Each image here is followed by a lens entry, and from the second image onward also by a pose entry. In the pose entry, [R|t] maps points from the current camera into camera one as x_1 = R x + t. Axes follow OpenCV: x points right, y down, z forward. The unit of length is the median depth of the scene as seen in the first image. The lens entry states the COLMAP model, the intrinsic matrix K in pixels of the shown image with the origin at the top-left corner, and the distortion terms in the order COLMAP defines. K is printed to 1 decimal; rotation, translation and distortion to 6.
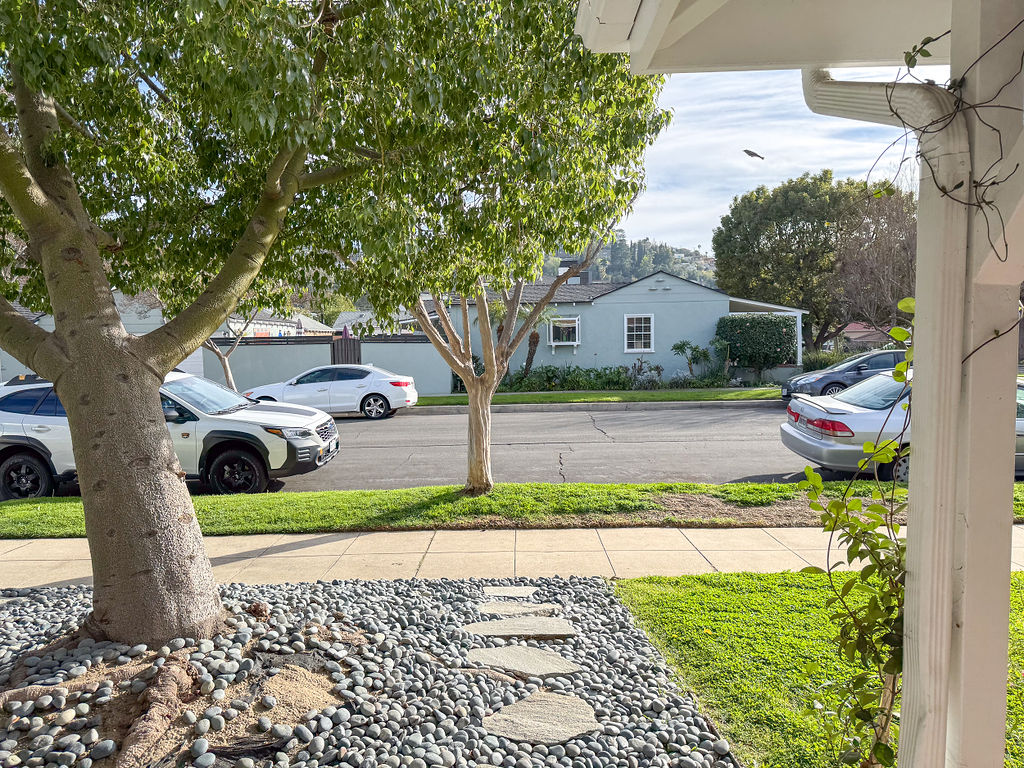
lens RADIAL K [[718.9, 0, 512.0], [0, 718.9, 384.0], [0, 0, 1]] dist [0.052821, -0.060338]
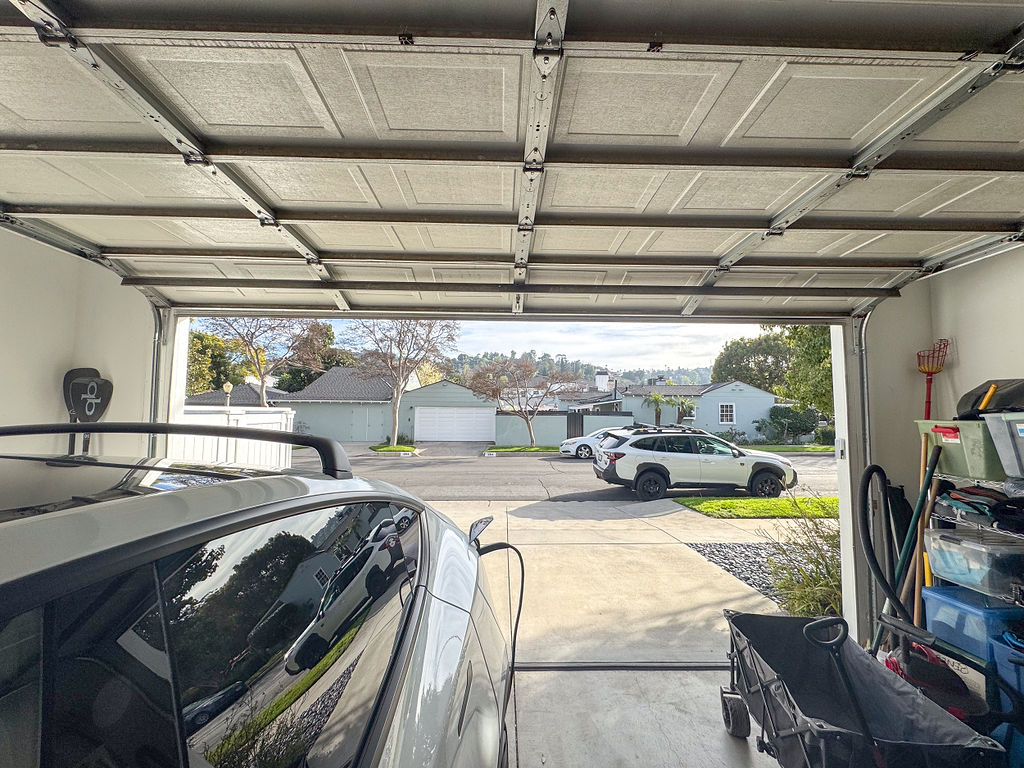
lens RADIAL K [[409.7, 0, 512.0], [0, 409.7, 384.0], [0, 0, 1]] dist [-0.000508, -0.000013]
pose [[0.999182, 0.020330, 0.034960, -0.410530], [-0.015364, 0.990471, -0.136862, 0.006309], [-0.037410, 0.136213, 0.989973, -0.026526]]
